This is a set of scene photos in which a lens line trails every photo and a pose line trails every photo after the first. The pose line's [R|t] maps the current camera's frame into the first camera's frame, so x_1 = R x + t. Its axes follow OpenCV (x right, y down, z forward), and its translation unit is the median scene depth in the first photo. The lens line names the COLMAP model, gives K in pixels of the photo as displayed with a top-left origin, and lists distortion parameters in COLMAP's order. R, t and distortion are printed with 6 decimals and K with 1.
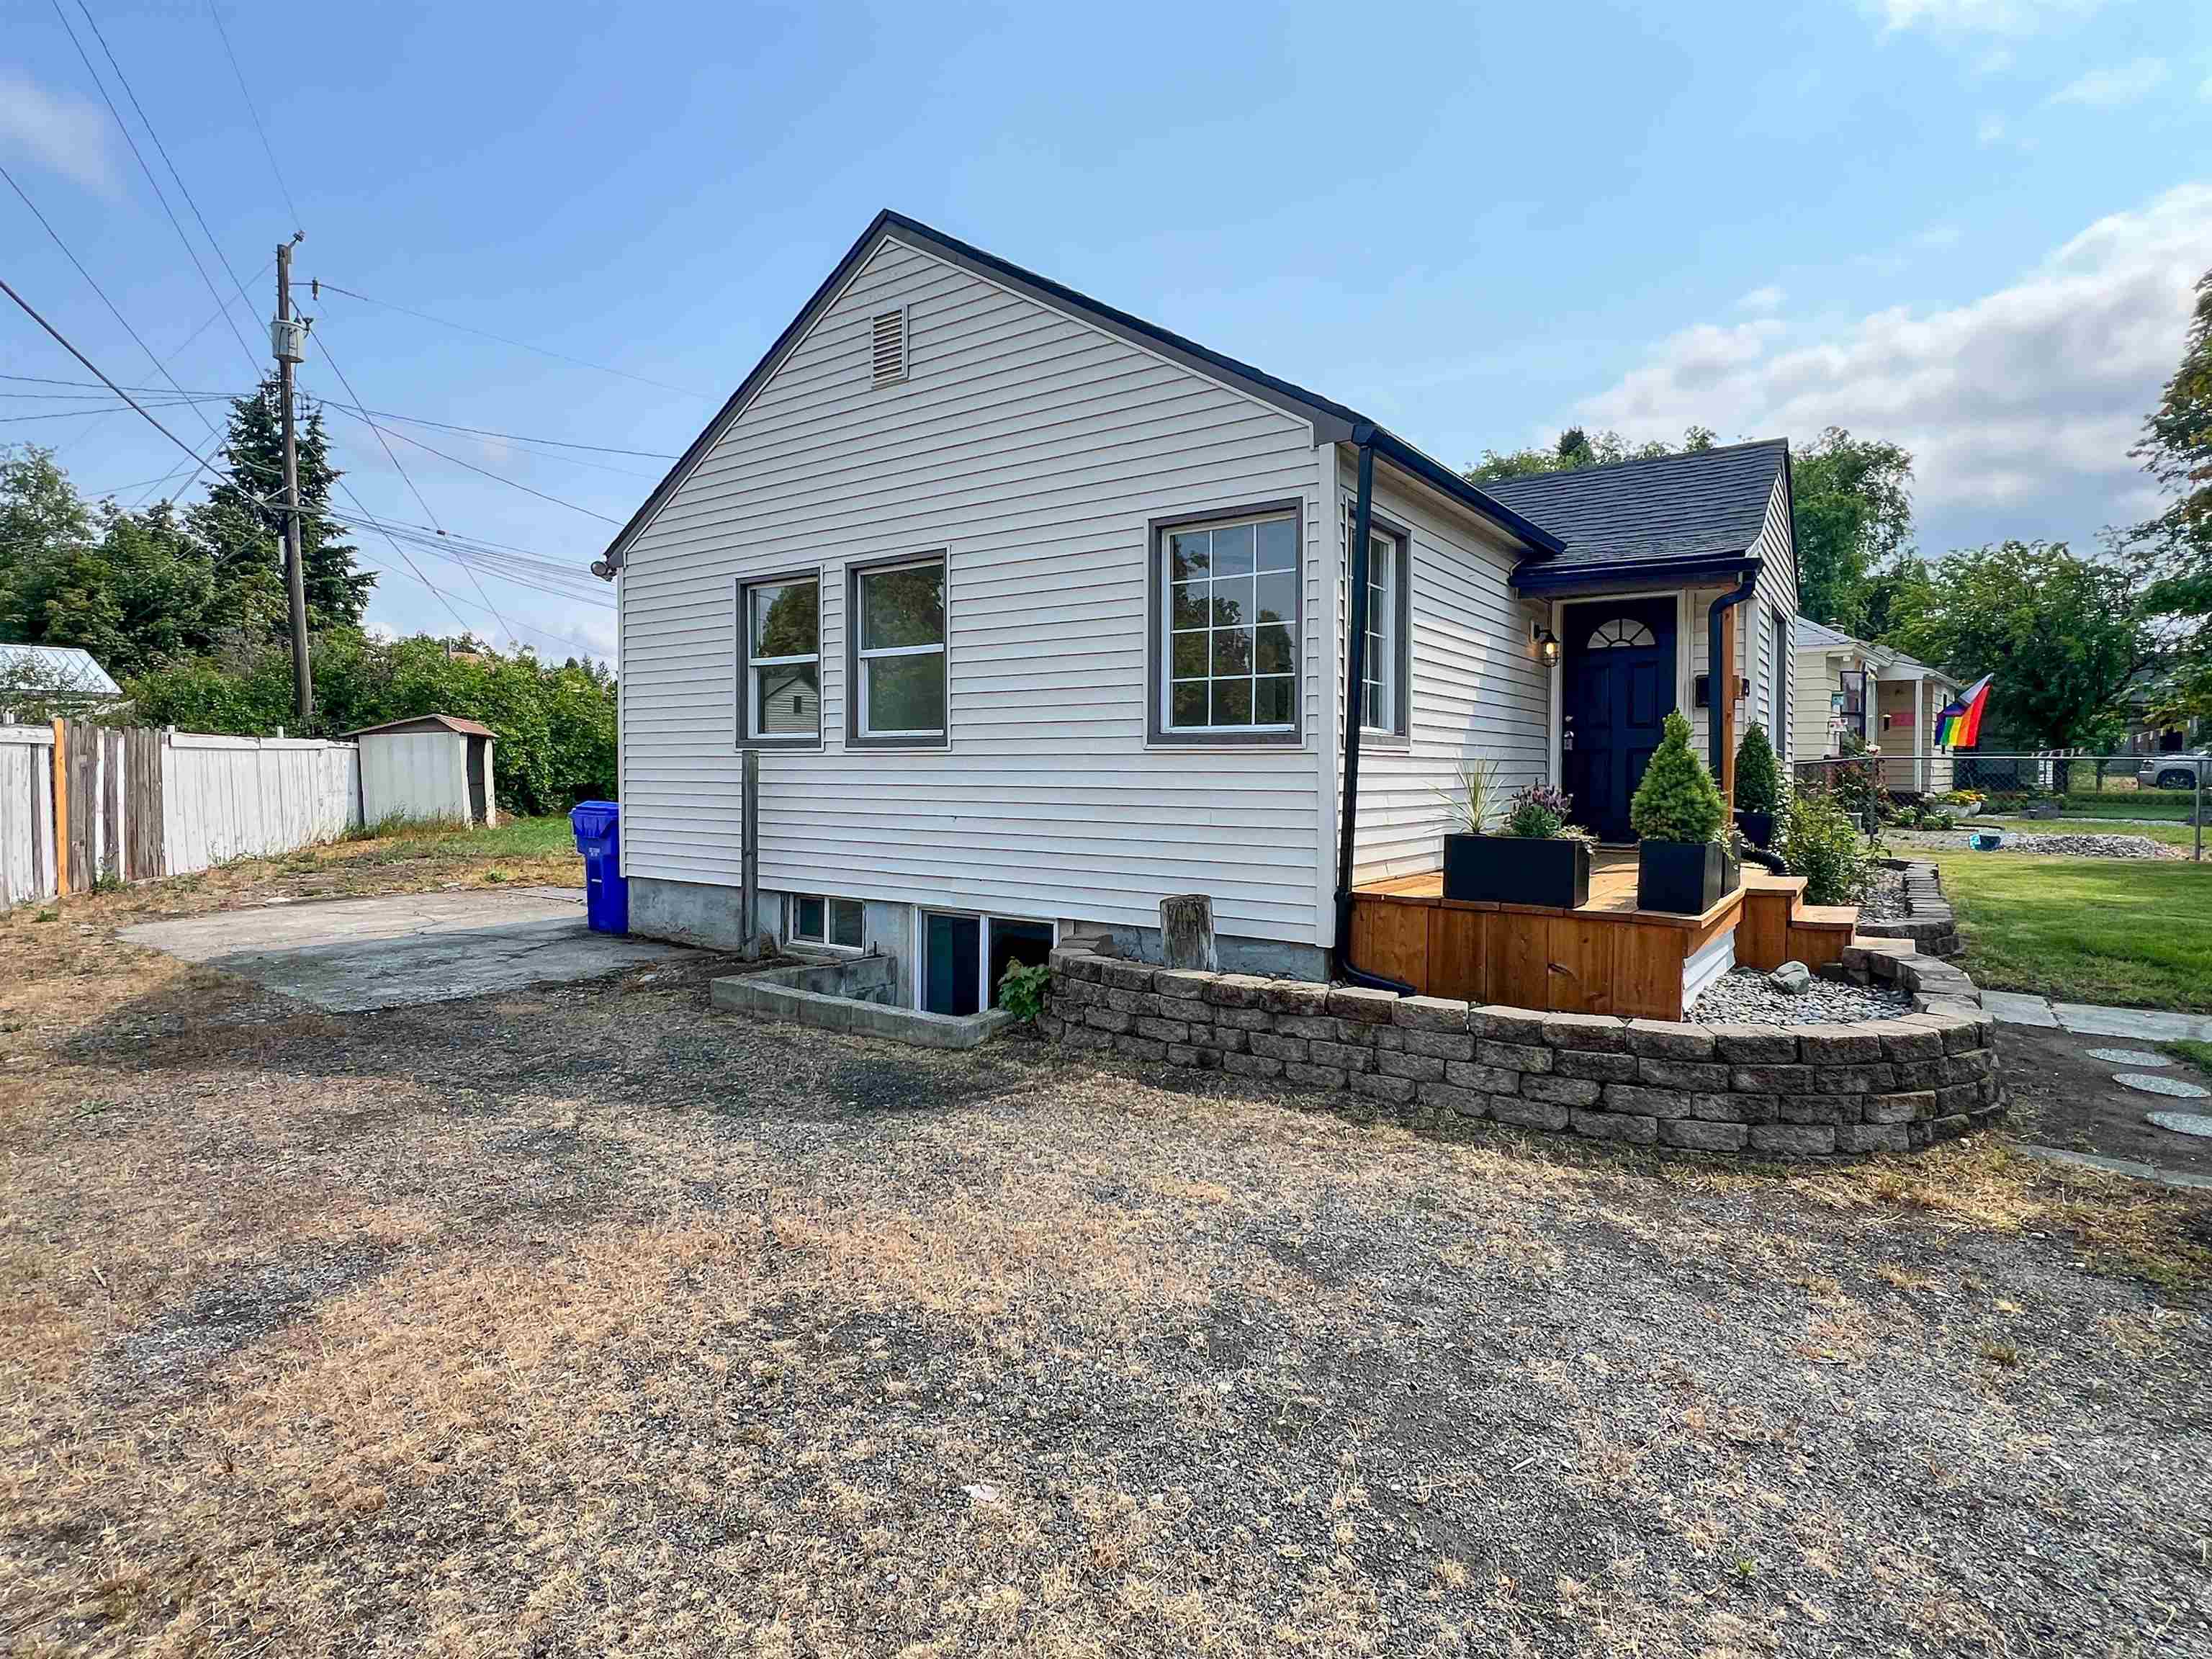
lens RADIAL K [[1146.5, 0, 1089.3], [0, 1146.5, 779.7], [0, 0, 1]] dist [-0.000317, -0.000154]
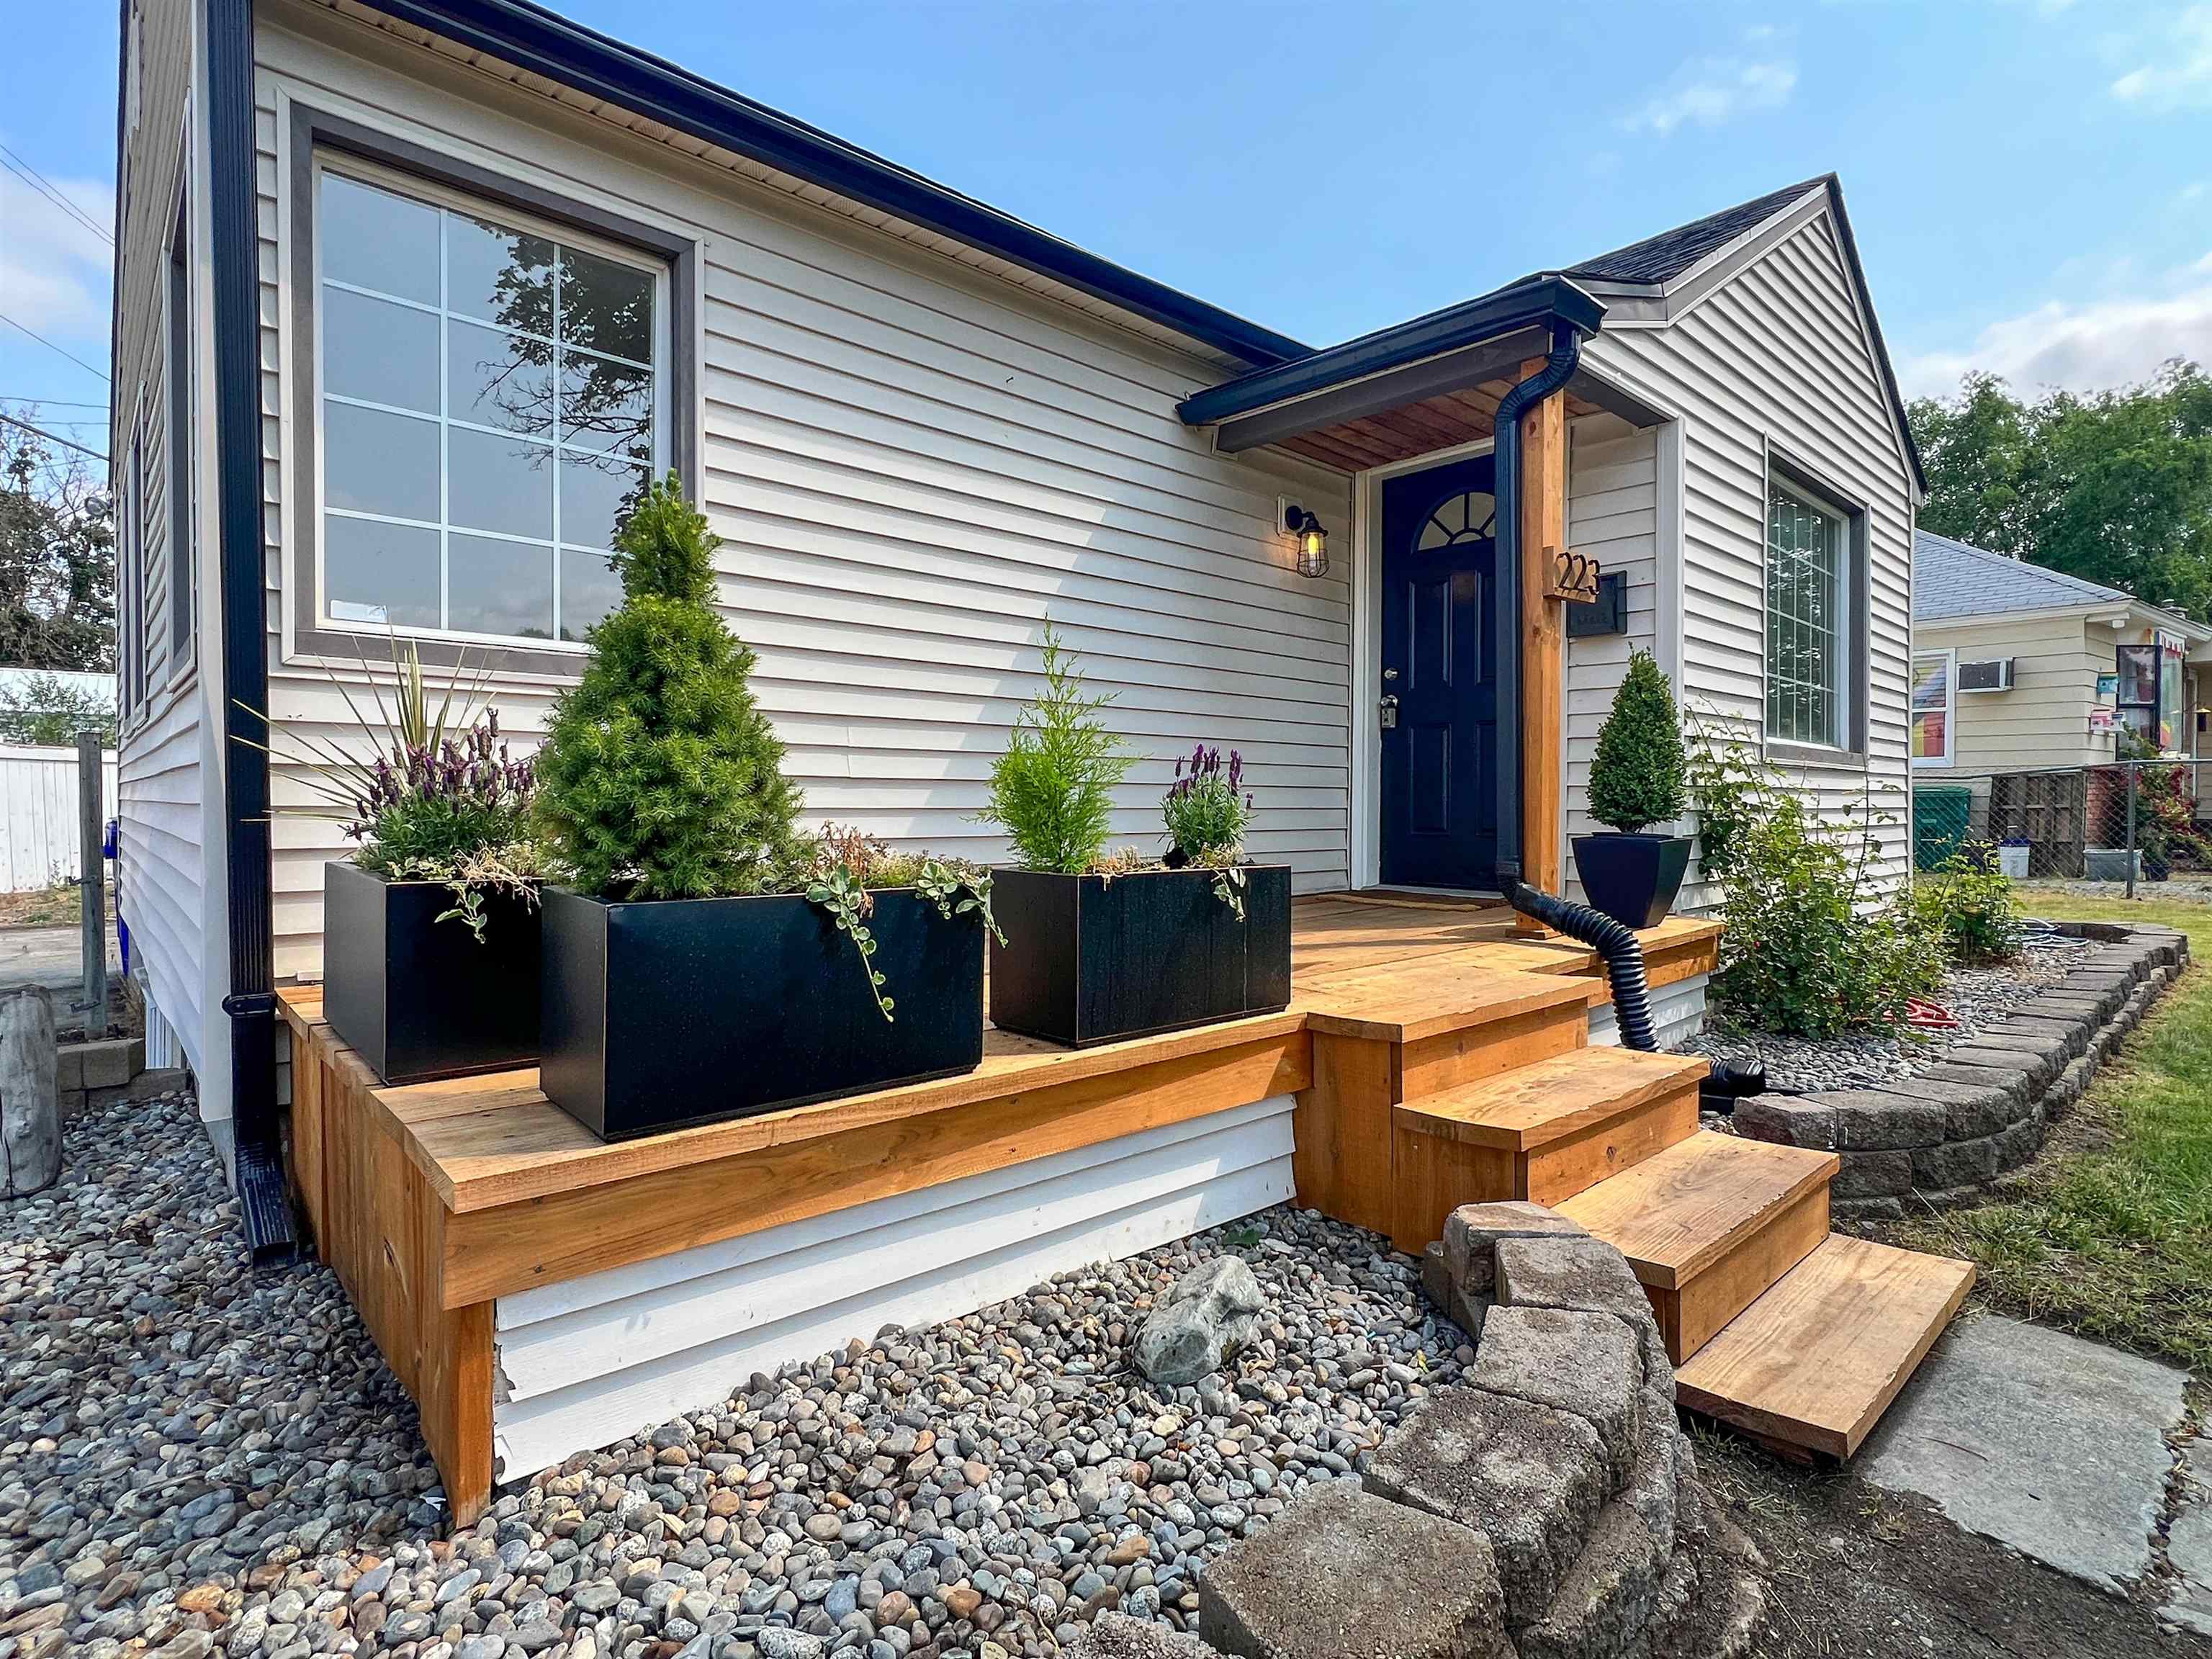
lens RADIAL K [[1150.4, 0, 1108.0], [0, 1150.4, 786.2], [0, 0, 1]] dist [0.000592, 0.000202]
pose [[0.979909, -0.000986, -0.199442, 0.394547], [-0.003957, 0.999695, -0.024383, 0.018198], [0.199405, 0.024683, 0.979606, 0.403198]]
